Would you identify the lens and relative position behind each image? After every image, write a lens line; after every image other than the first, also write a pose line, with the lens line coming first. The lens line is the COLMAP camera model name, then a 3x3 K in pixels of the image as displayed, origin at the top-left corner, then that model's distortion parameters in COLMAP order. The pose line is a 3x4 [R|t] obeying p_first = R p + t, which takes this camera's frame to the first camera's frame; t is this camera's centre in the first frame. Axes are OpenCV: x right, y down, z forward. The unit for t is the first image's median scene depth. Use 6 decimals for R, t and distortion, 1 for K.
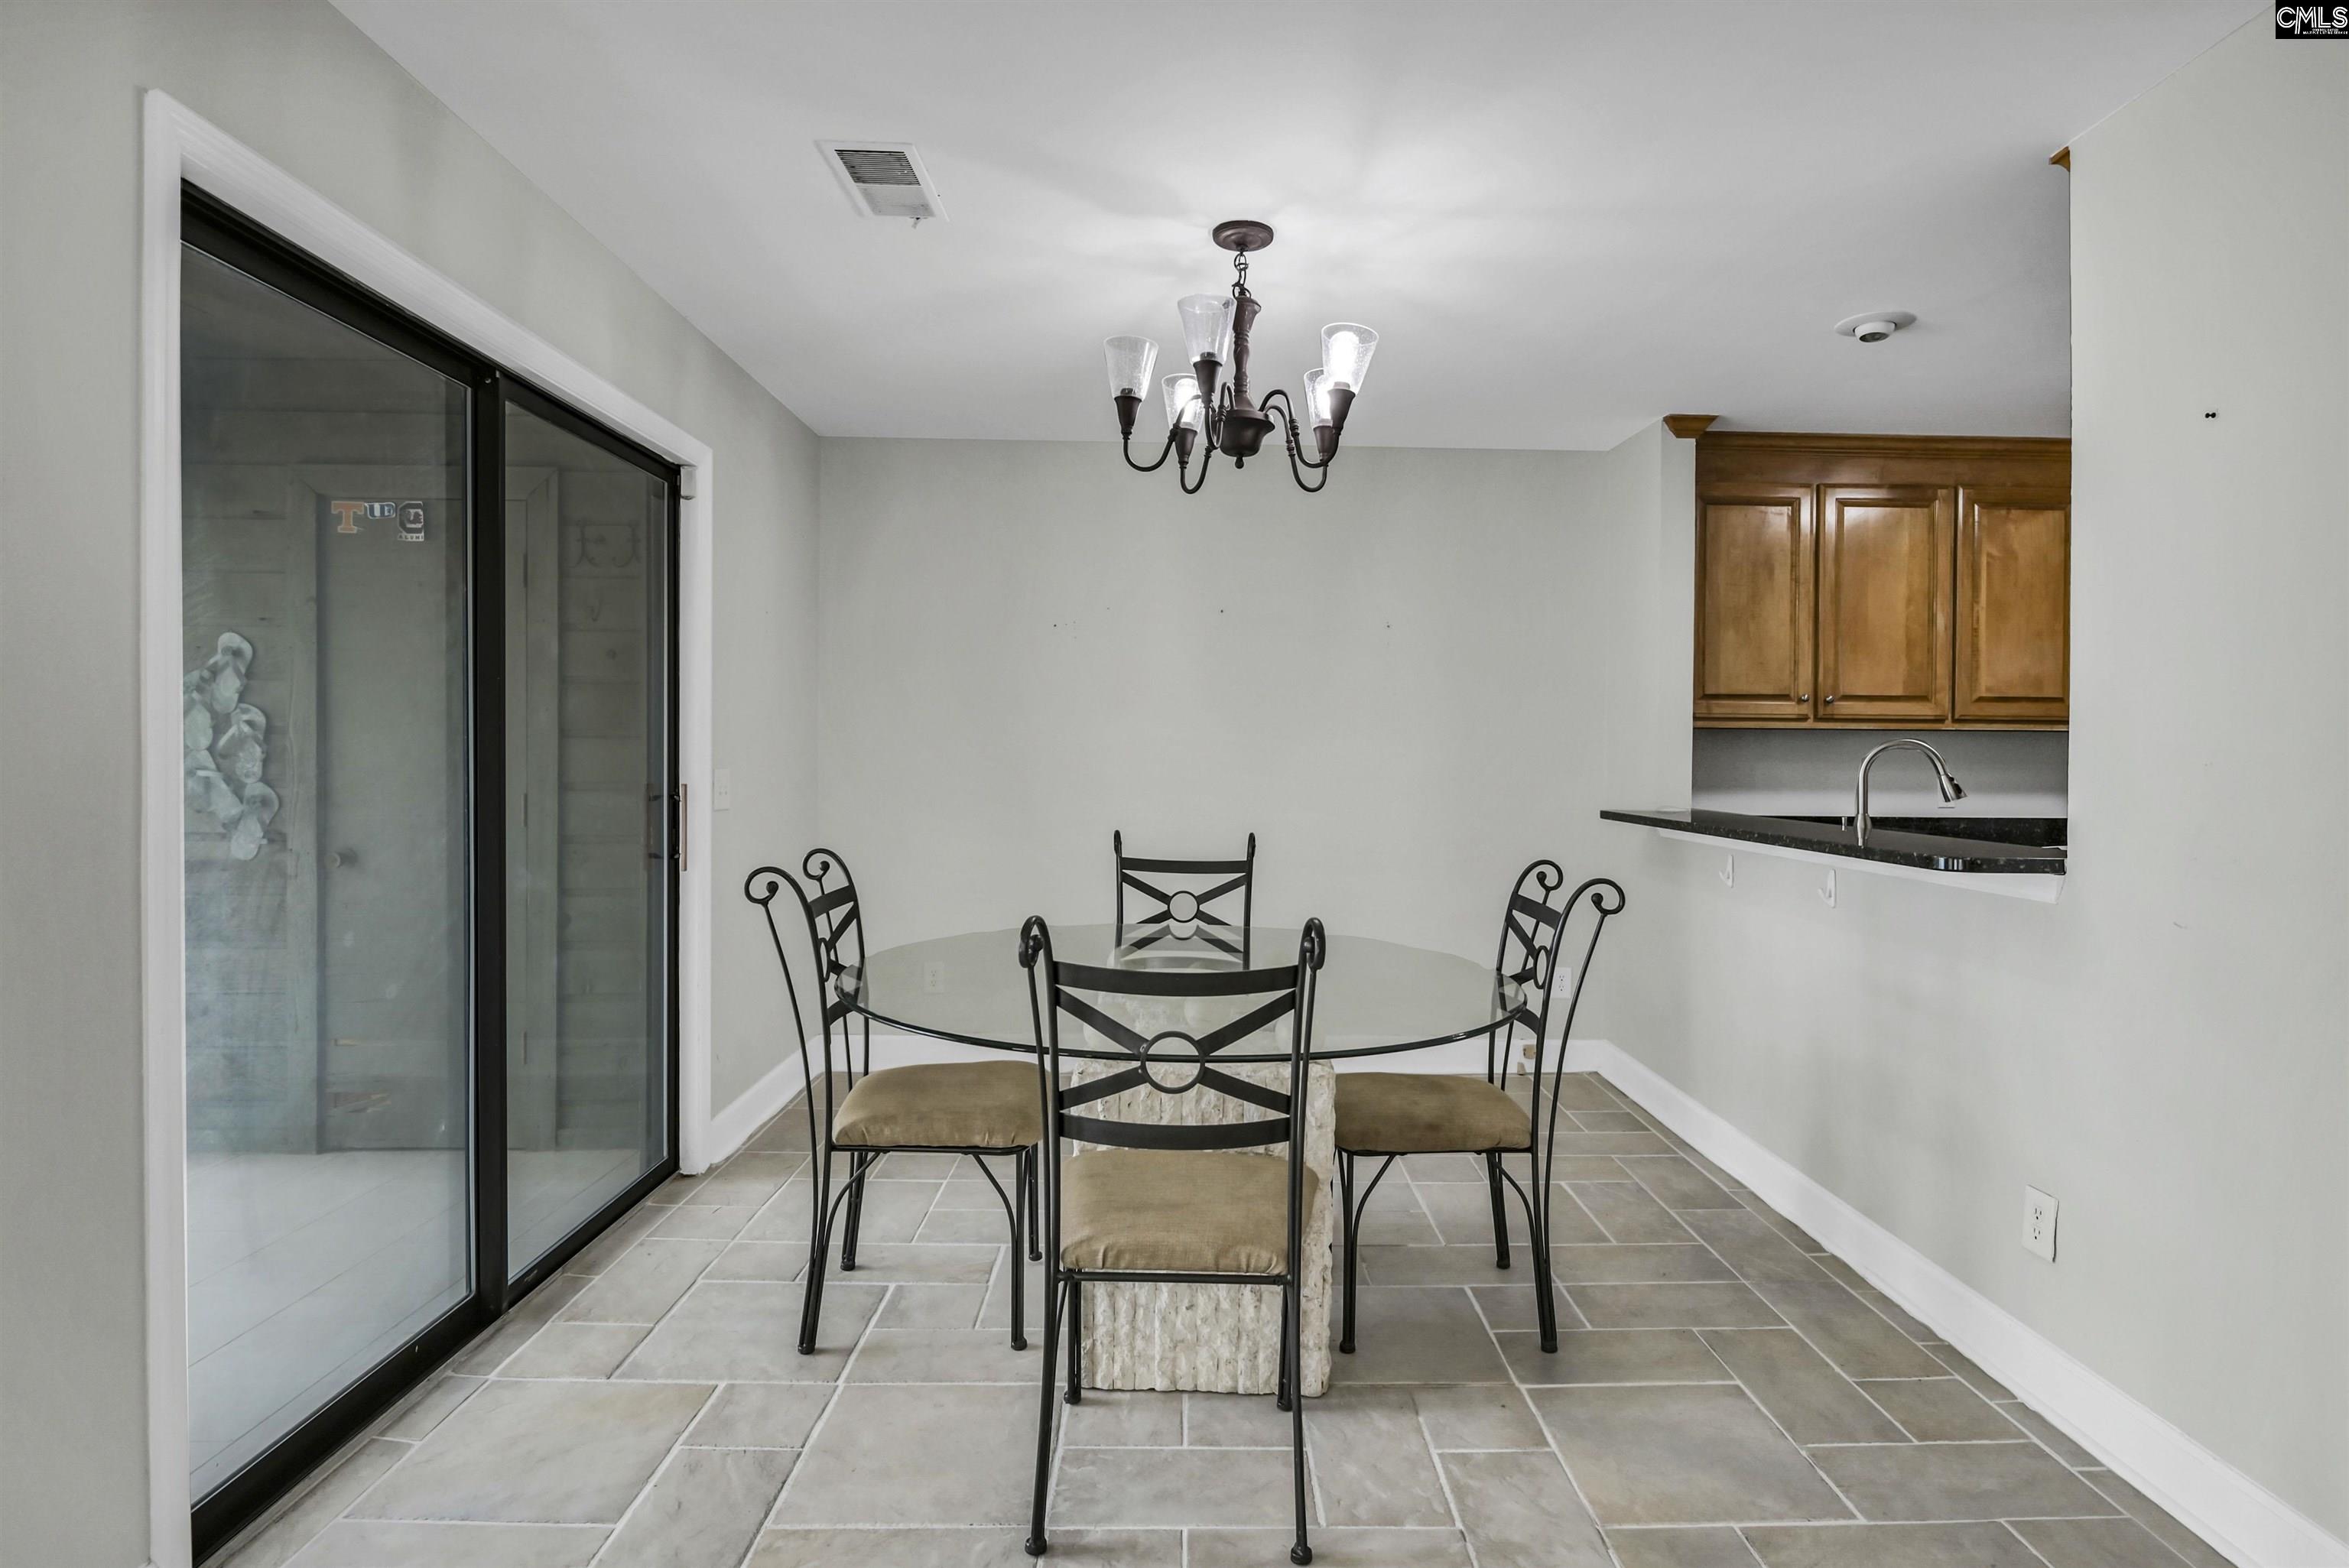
lens RADIAL K [[1268.8, 0, 1183.0], [0, 1268.8, 758.6], [0, 0, 1]] dist [-0.000705, -0.000589]
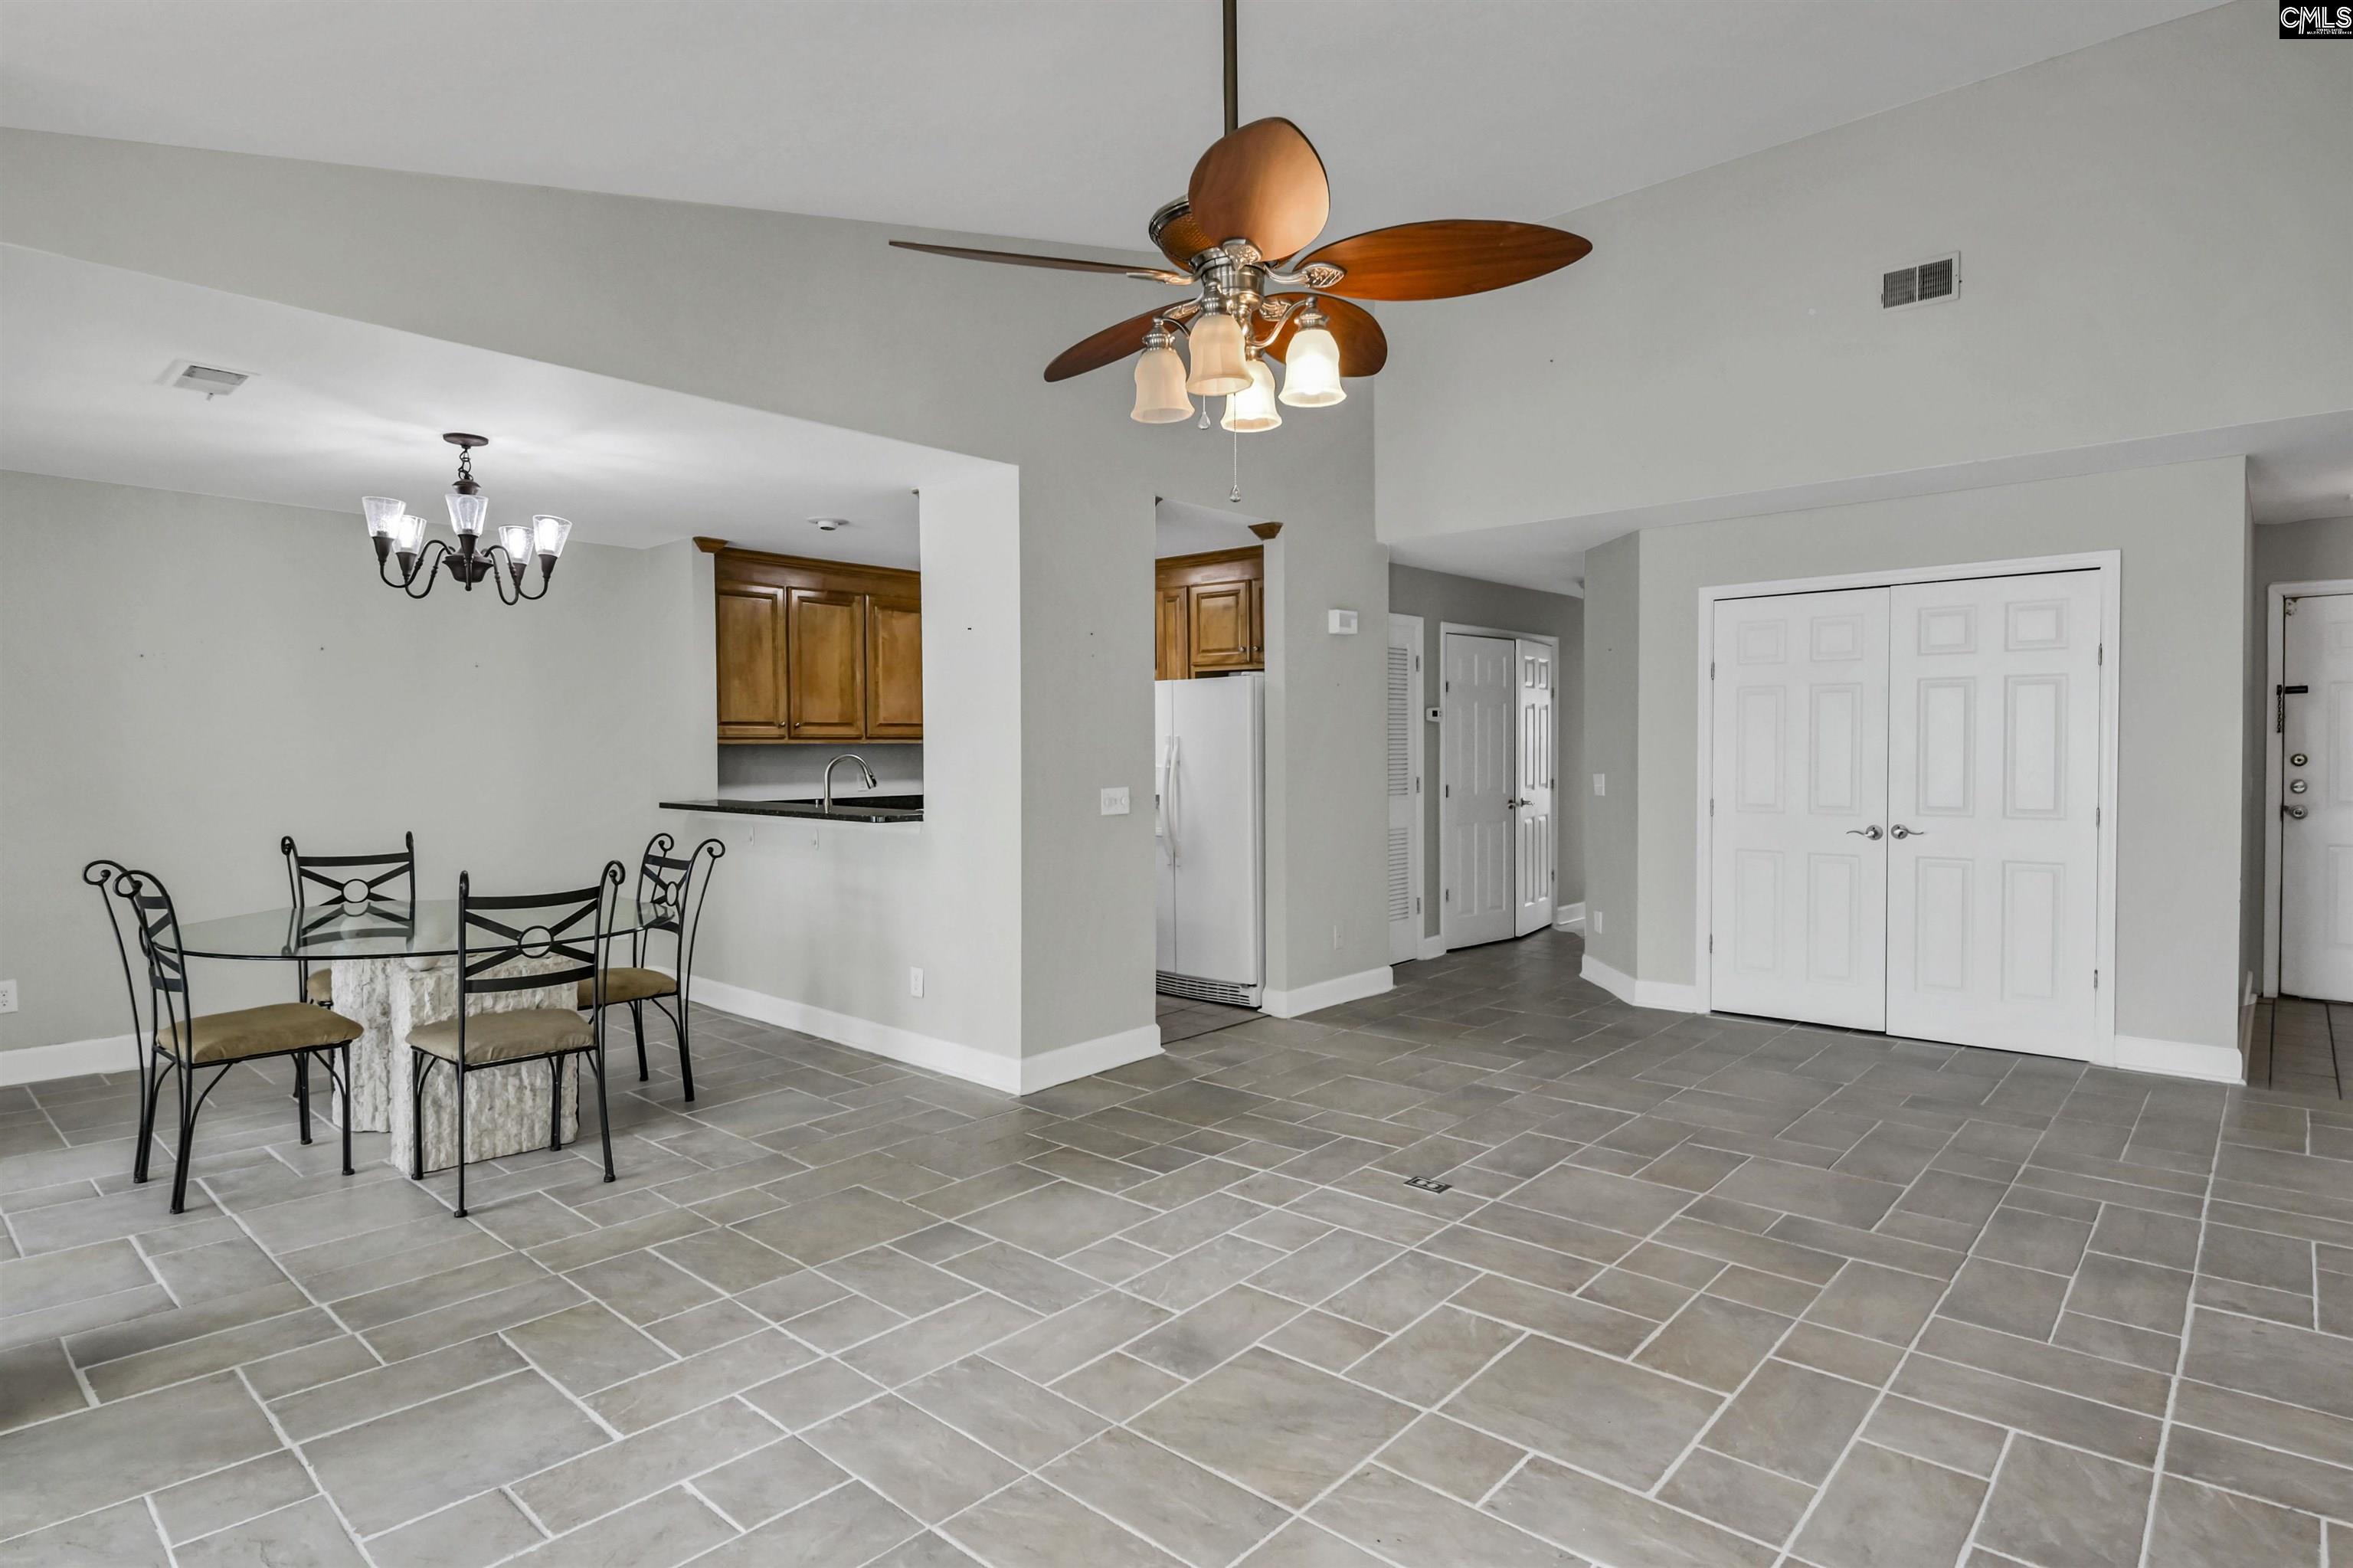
lens RADIAL K [[1241.9, 0, 1185.7], [0, 1241.9, 774.5], [0, 0, 1]] dist [-0.001152, -0.002823]
pose [[0.687603, -0.030355, 0.725452, -0.332143], [0.014401, 0.999499, 0.028171, -0.026161], [-0.725944, -0.008923, 0.687696, -0.488491]]
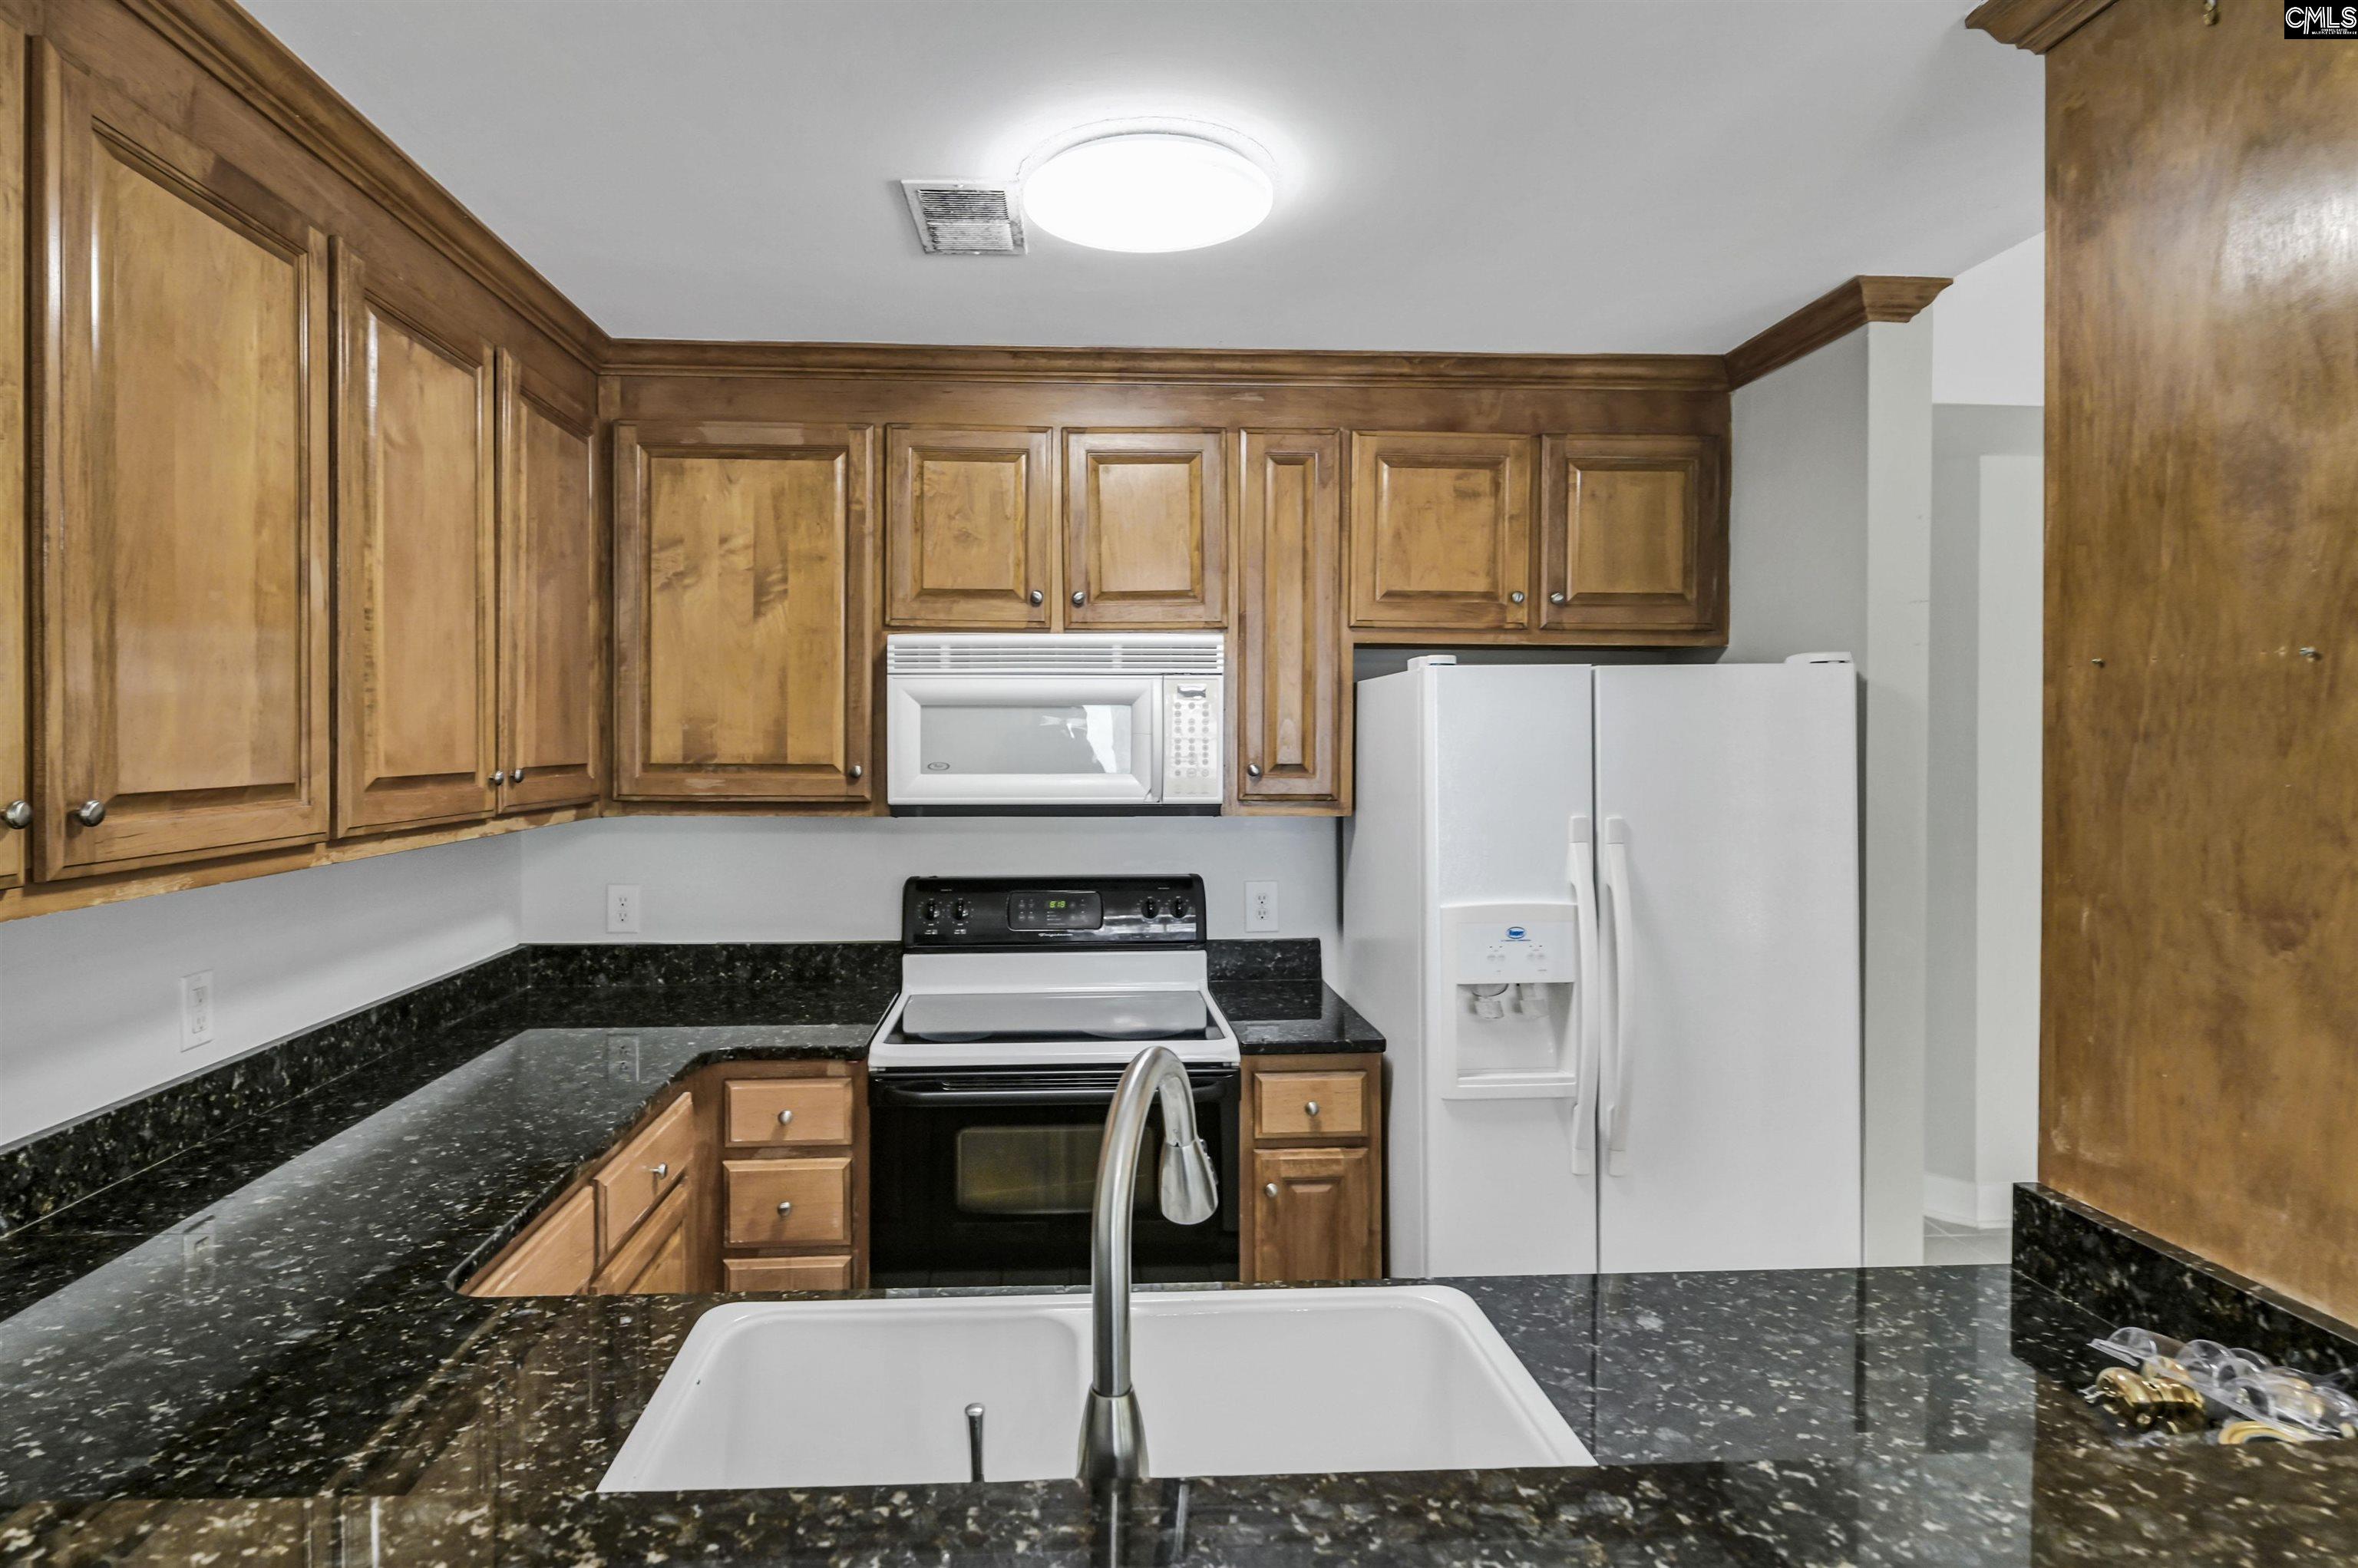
lens RADIAL K [[1238.6, 0, 1134.2], [0, 1238.6, 762.5], [0, 0, 1]] dist [-0.003911, -0.002265]
pose [[-0.000001, -0.027509, 0.999622, 0.278164], [0.004488, 0.999611, 0.027509, -0.077314], [-0.999990, 0.004486, 0.000122, 0.913911]]
